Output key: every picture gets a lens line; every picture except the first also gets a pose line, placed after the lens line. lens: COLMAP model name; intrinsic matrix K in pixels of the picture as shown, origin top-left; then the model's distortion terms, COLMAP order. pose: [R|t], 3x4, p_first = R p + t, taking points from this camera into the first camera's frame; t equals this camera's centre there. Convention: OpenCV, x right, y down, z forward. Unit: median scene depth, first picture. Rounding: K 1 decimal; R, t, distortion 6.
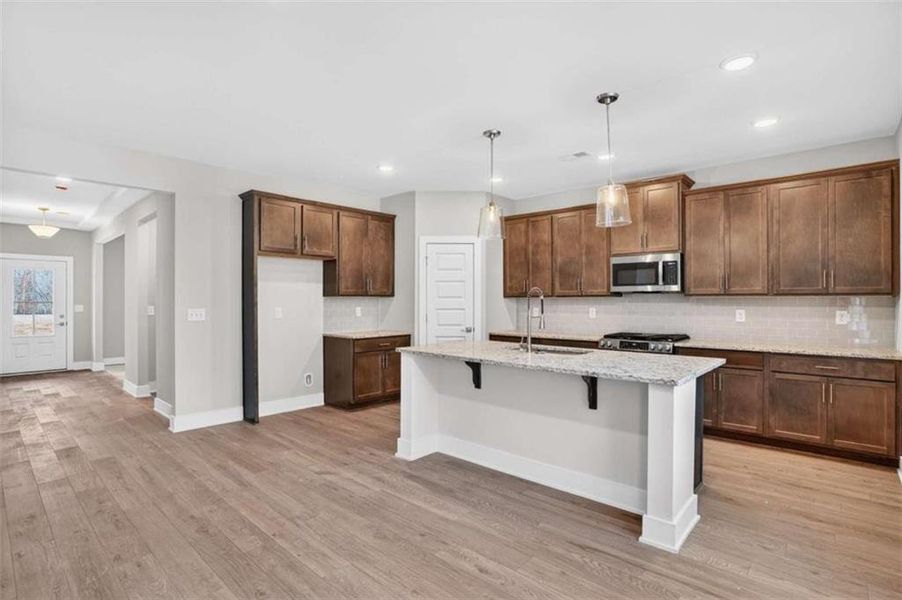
lens RADIAL K [[449.3, 0, 445.3], [0, 449.3, 300.2], [0, 0, 1]] dist [-0.055760, 0.013165]
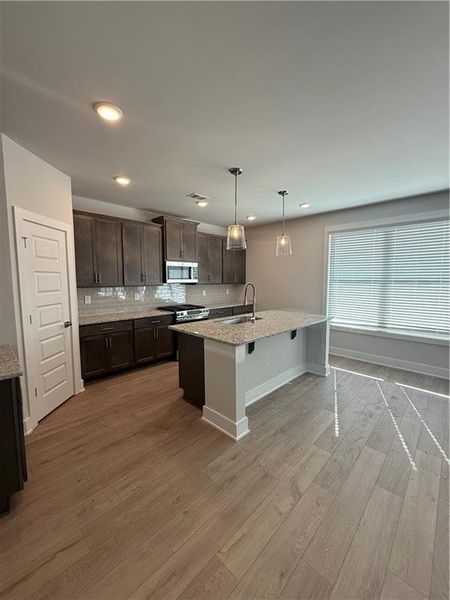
lens RADIAL K [[238.5, 0, 224.6], [0, 238.5, 300.5], [0, 0, 1]] dist [0.001194, -0.000244]
pose [[0.027573, -0.090318, 0.995531, -0.592345], [0.000227, 0.995910, 0.090346, -0.039954], [-0.999620, -0.002266, 0.027481, 0.914460]]
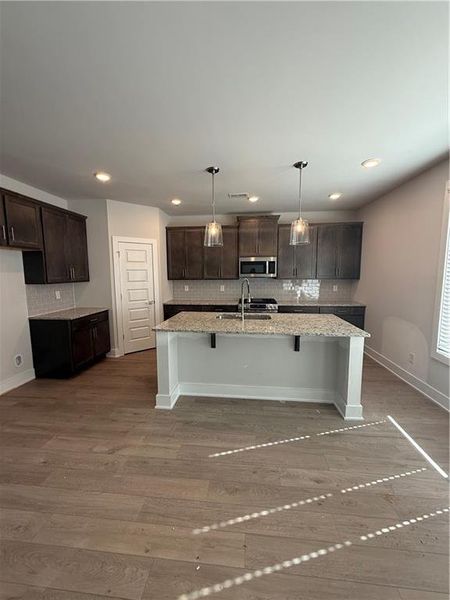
lens RADIAL K [[238.5, 0, 225.4], [0, 238.5, 300.3], [0, 0, 1]] dist [0.001194, -0.000244]
pose [[0.798335, -0.076041, 0.597394, -0.309144], [0.005209, 0.992831, 0.119414, -0.048882], [-0.602191, -0.092221, 0.793008, 0.308699]]
